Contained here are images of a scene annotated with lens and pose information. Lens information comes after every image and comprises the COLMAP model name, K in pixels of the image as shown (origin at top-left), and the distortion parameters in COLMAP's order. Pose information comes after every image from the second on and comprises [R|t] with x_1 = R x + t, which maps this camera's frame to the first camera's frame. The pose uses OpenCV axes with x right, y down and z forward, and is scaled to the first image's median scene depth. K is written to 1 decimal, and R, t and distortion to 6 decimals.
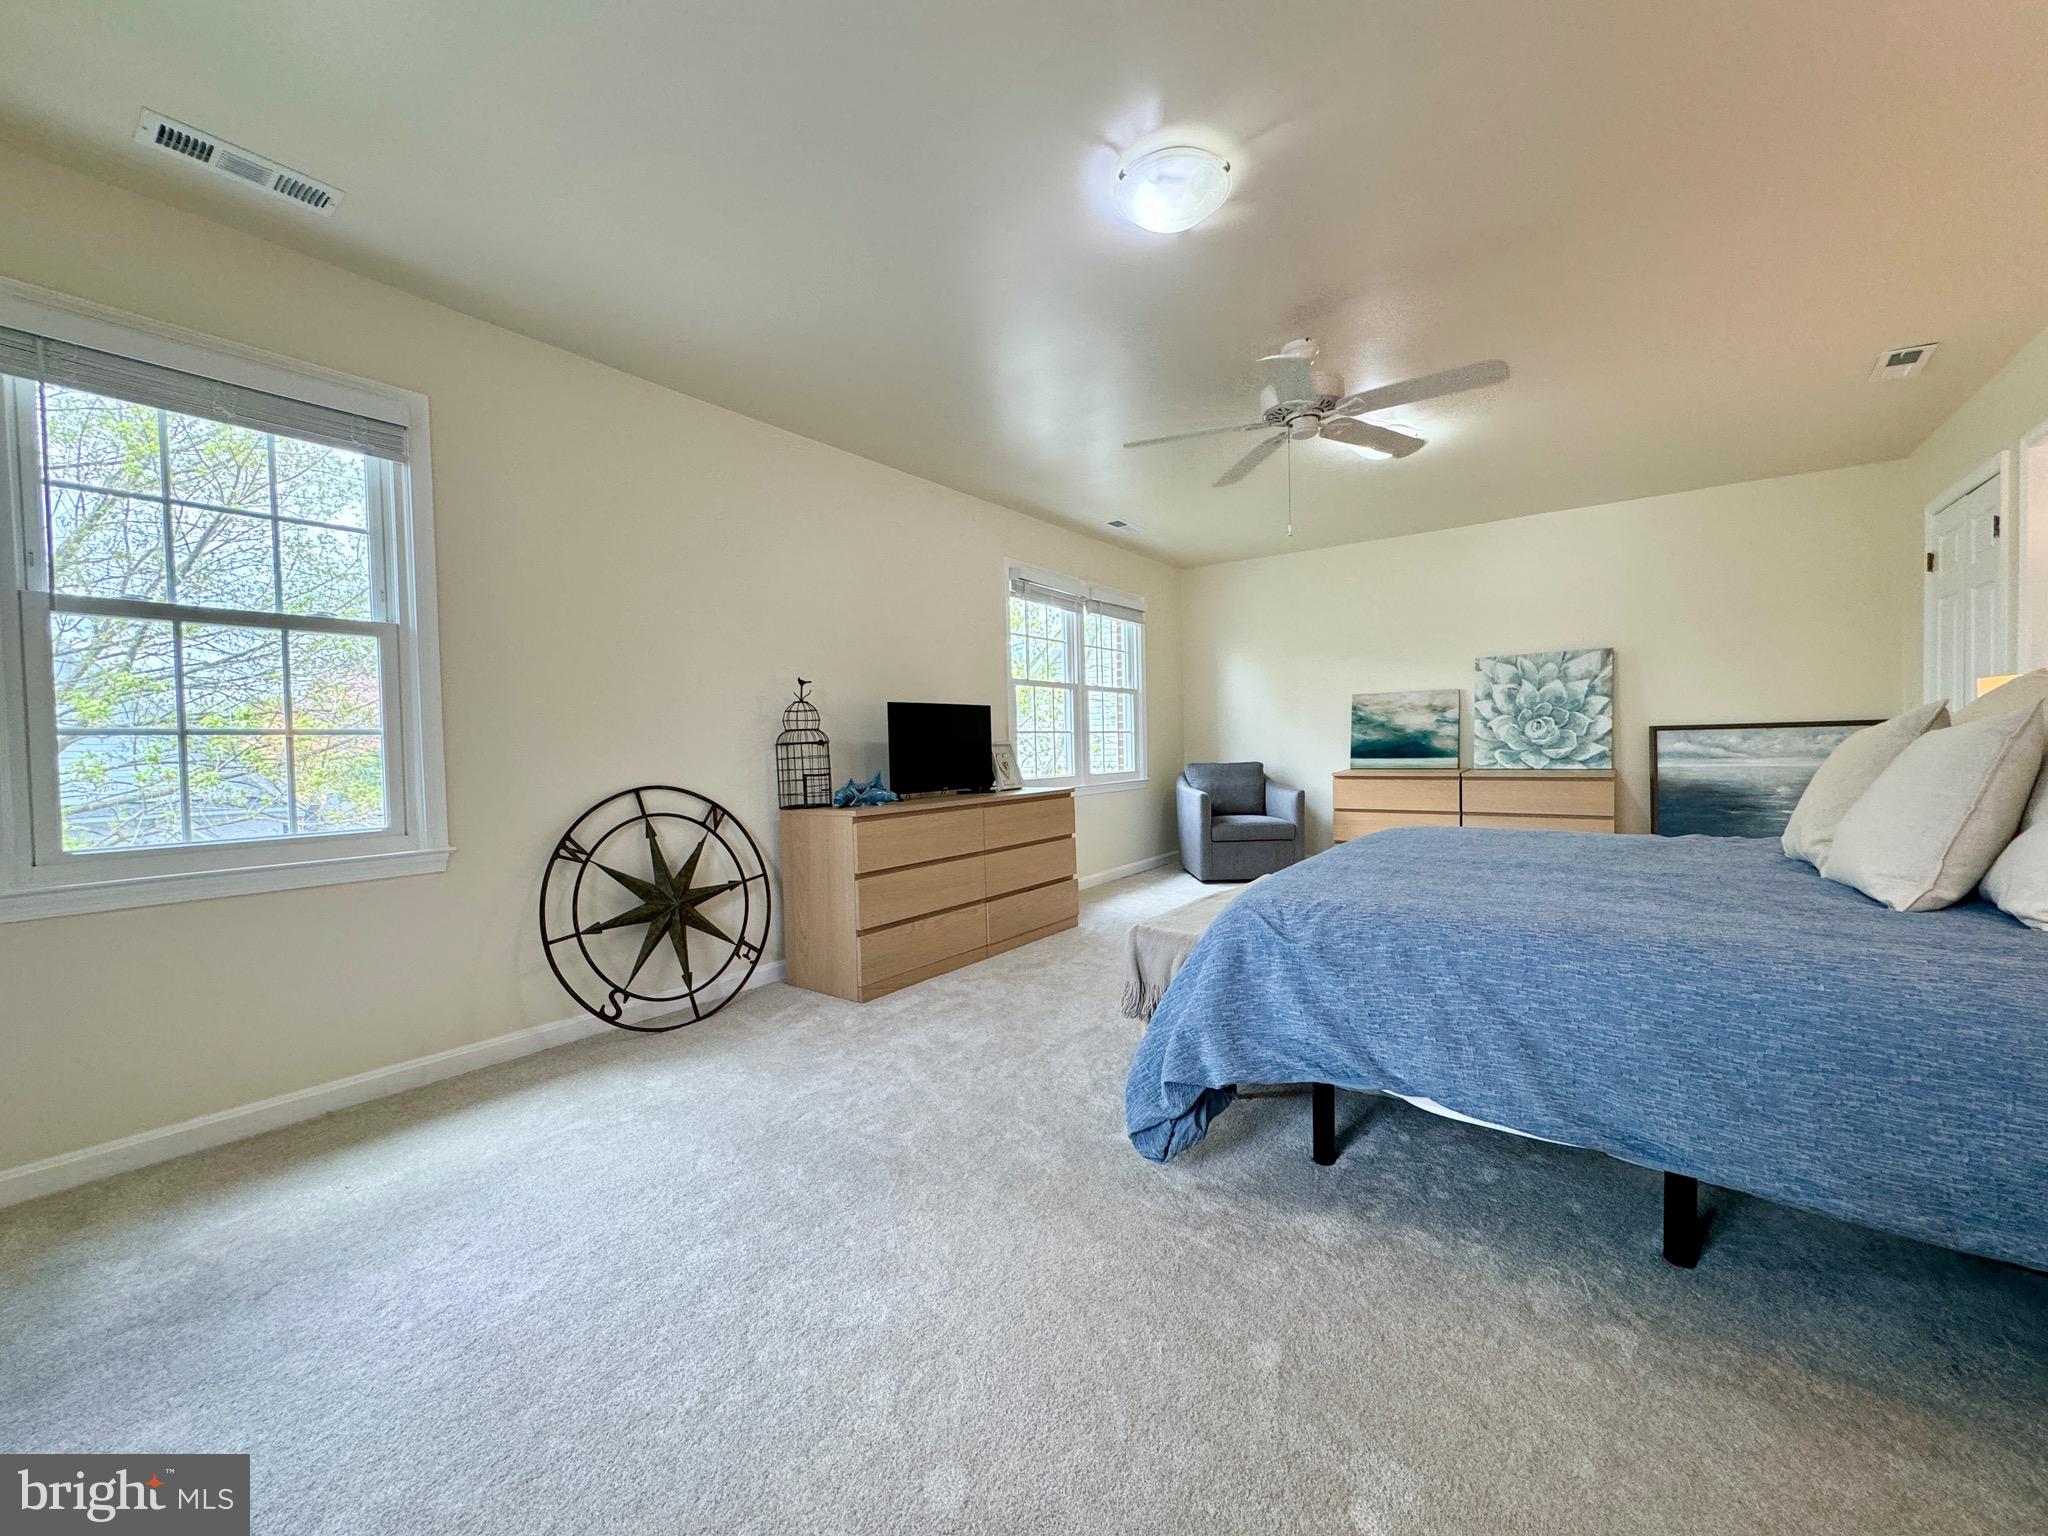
lens RADIAL K [[815.9, 0, 1024.0], [0, 815.9, 768.0], [0, 0, 1]] dist [-0.002121, 0.000376]
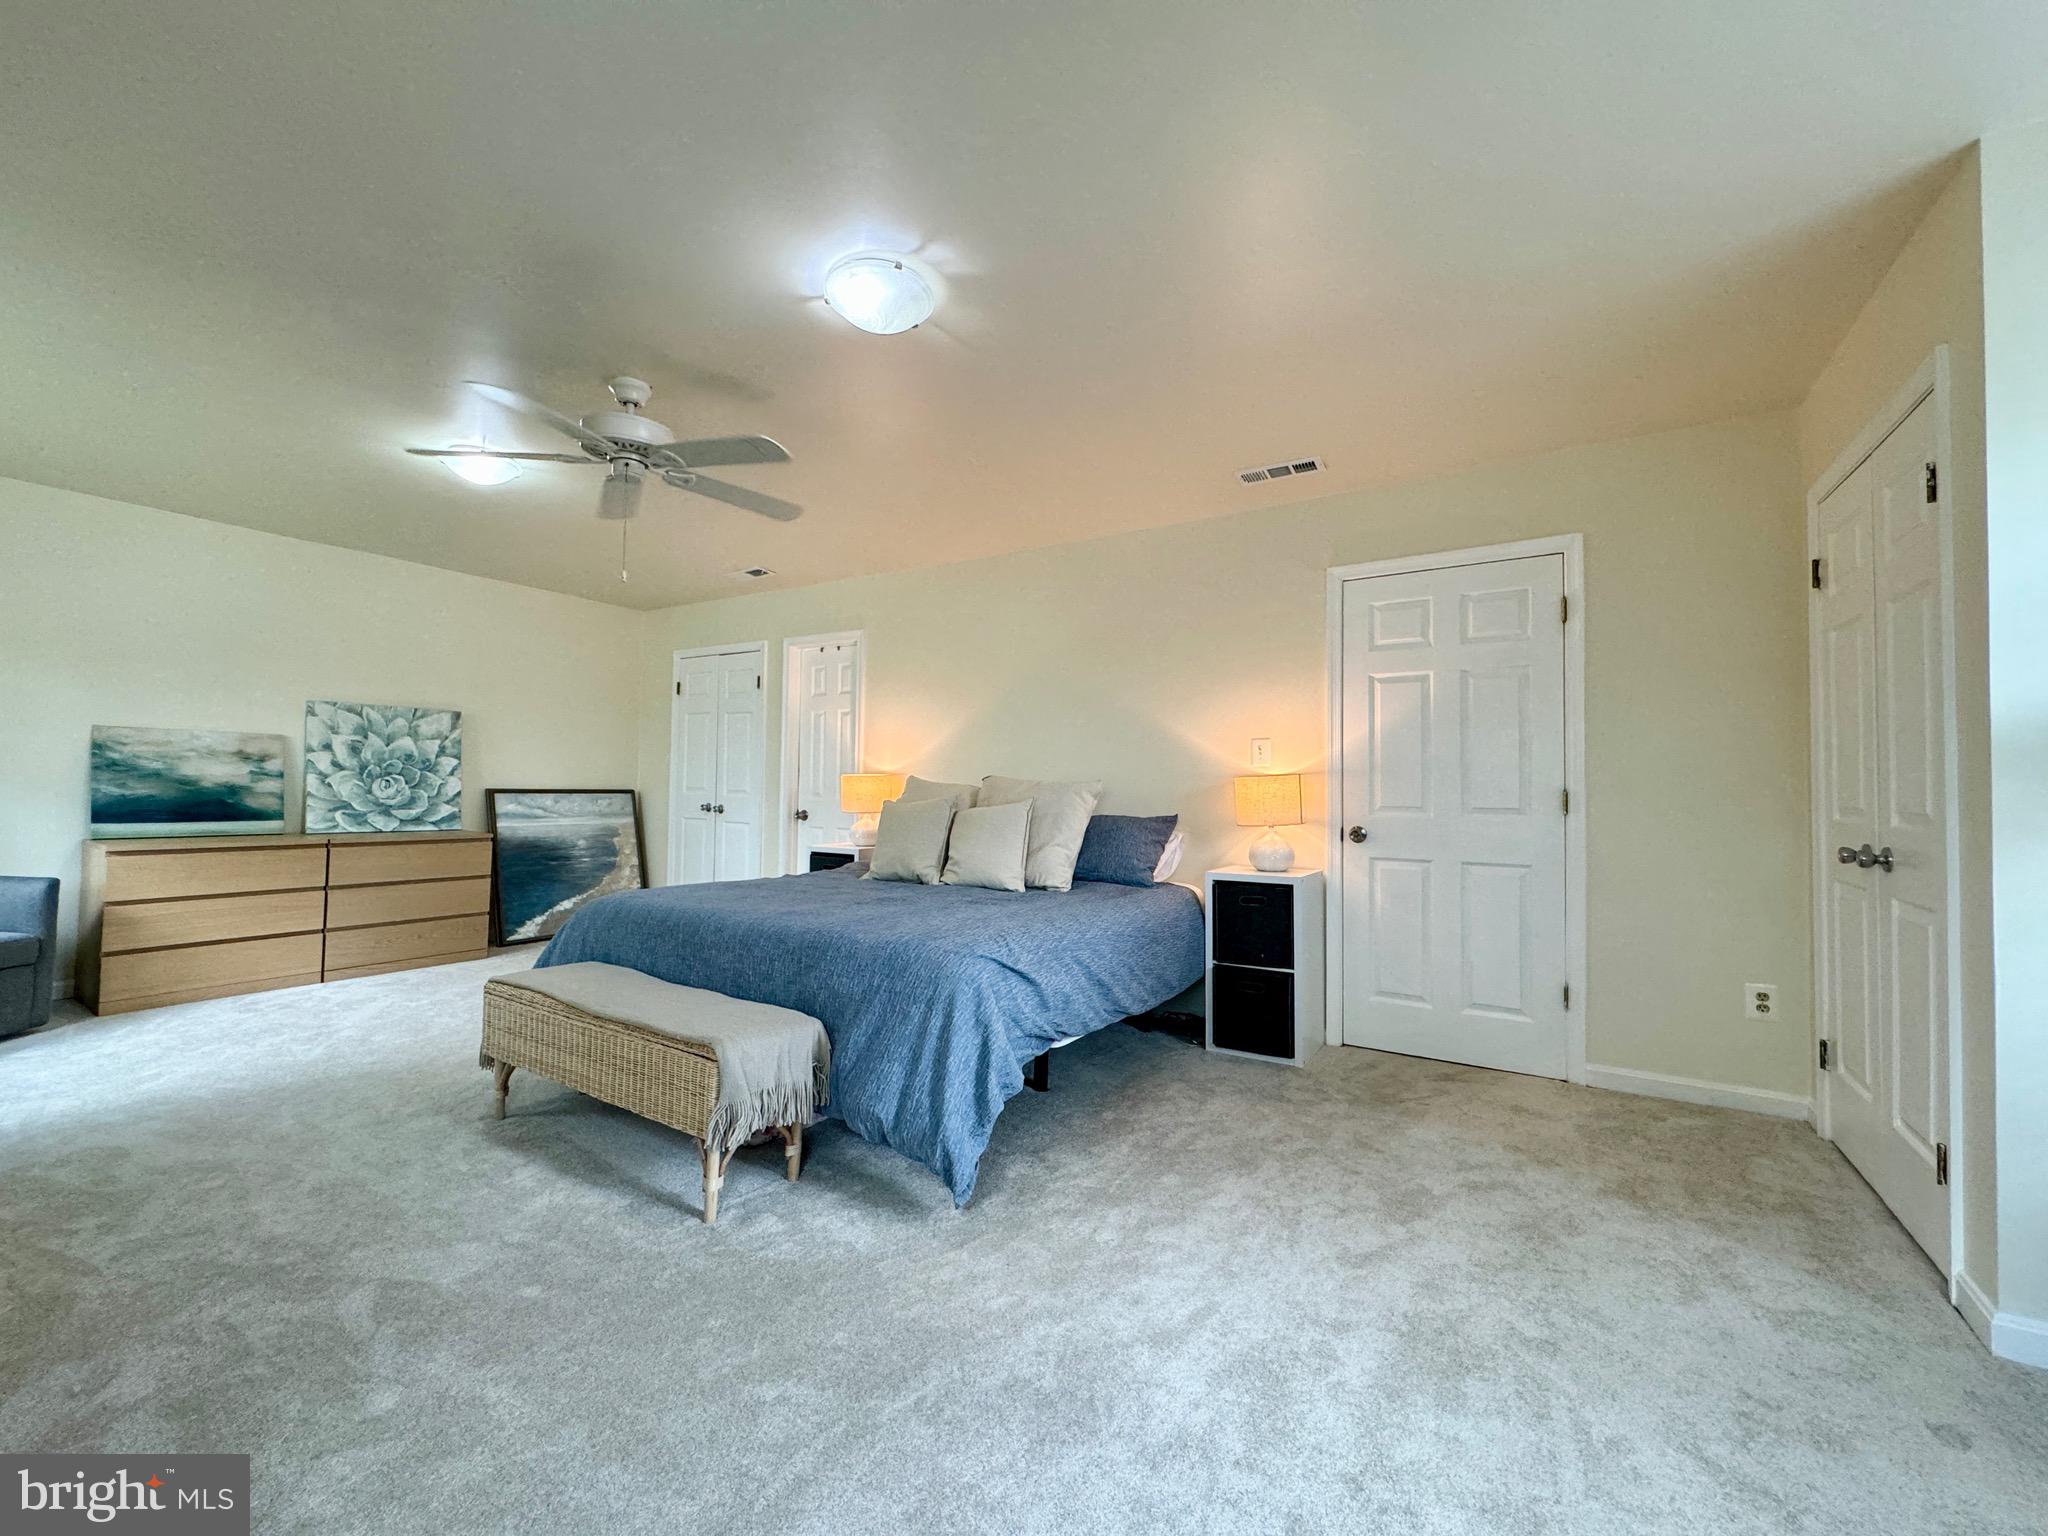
lens RADIAL K [[815.9, 0, 1024.0], [0, 815.9, 768.0], [0, 0, 1]] dist [-0.002121, 0.000376]
pose [[-0.067109, 0.048817, 0.996551, -0.334841], [0.014466, 0.998745, -0.047951, -0.015911], [-0.997641, 0.011199, -0.067731, 0.345933]]
